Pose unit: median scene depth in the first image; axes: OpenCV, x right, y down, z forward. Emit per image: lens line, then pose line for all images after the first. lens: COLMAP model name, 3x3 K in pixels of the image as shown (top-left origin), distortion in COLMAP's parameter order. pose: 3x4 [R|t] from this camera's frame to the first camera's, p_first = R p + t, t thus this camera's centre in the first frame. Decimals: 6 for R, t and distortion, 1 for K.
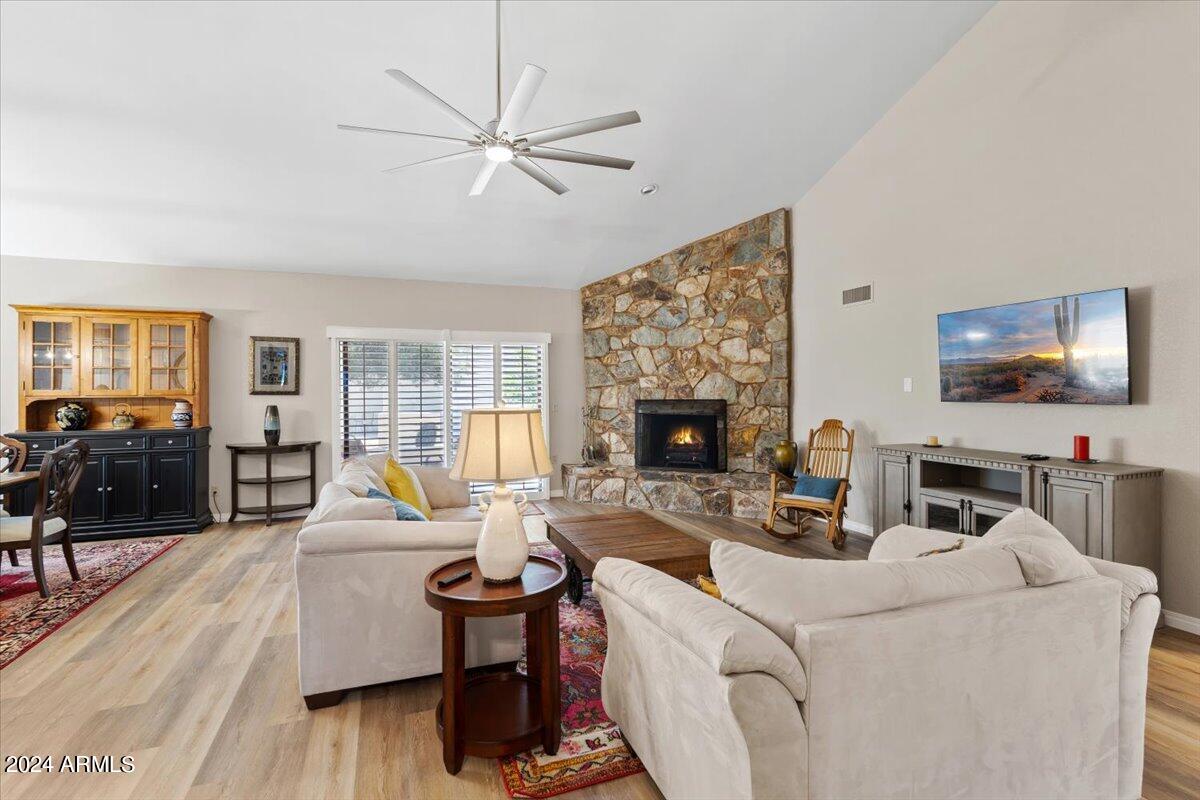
lens RADIAL K [[580.9, 0, 602.4], [0, 580.9, 391.2], [0, 0, 1]] dist [-0.000580, -0.000359]
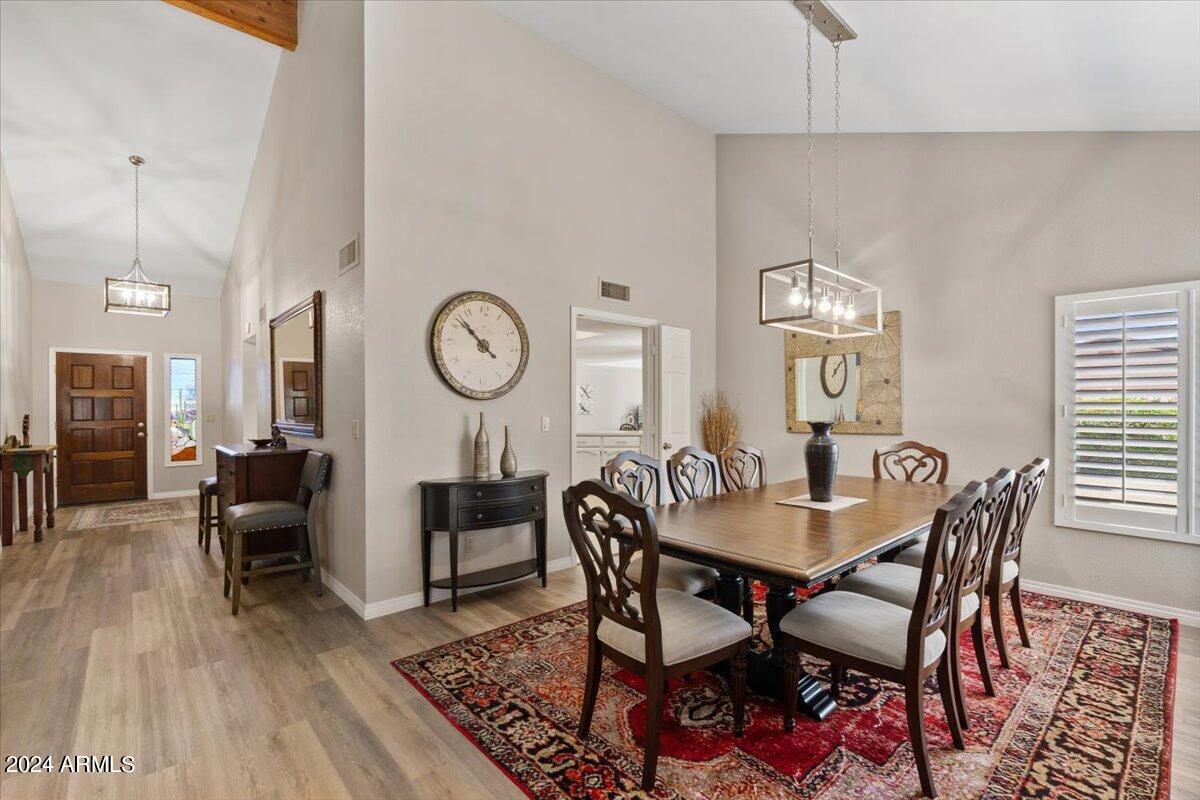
lens RADIAL K [[524.8, 0, 568.4], [0, 524.8, 413.0], [0, 0, 1]] dist [0.001381, 0.000177]
pose [[-0.941803, 0.007323, -0.336086, -0.535168], [0.008266, 0.999965, -0.001377, 0.028238], [0.336064, -0.004075, -0.941830, 1.019226]]
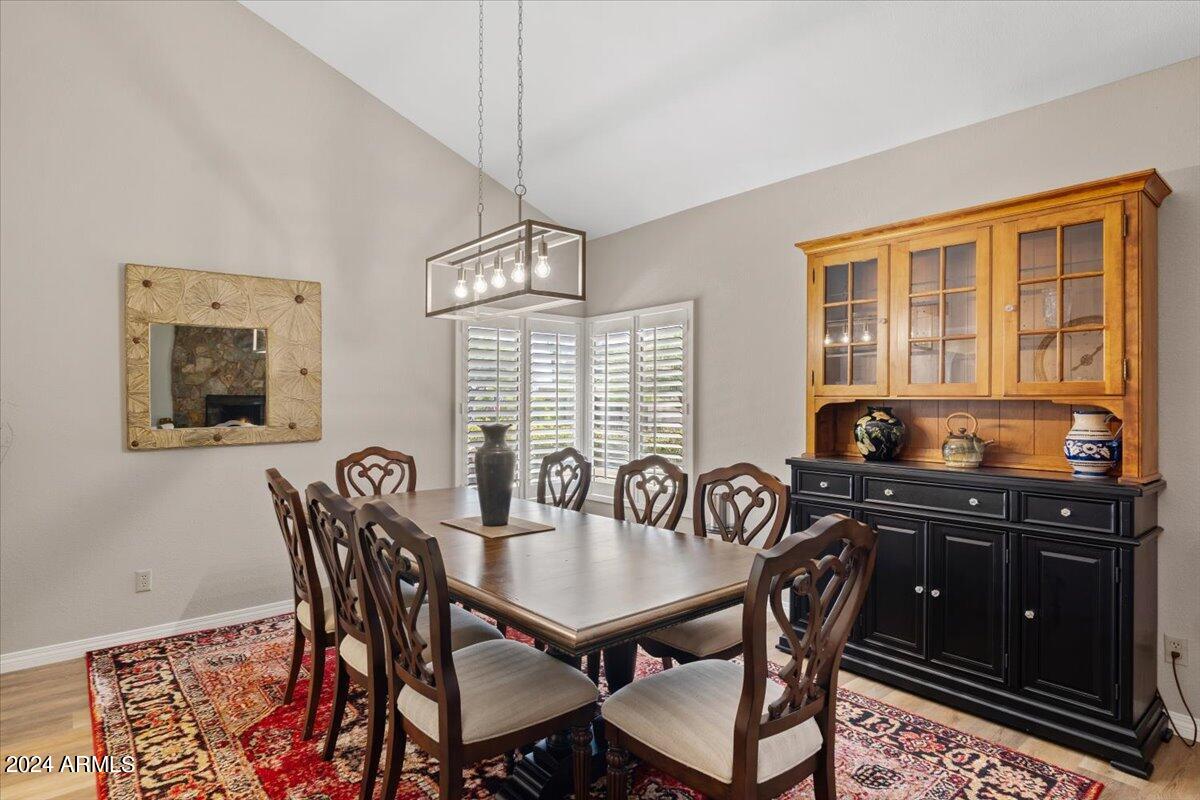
lens RADIAL K [[615.5, 0, 613.7], [0, 615.5, 395.1], [0, 0, 1]] dist [-0.002536, -0.001459]
pose [[0.354012, -0.000773, -0.935240, -0.457034], [-0.007808, 0.999962, -0.003782, 0.010791], [0.935208, 0.008641, 0.353993, 0.556499]]
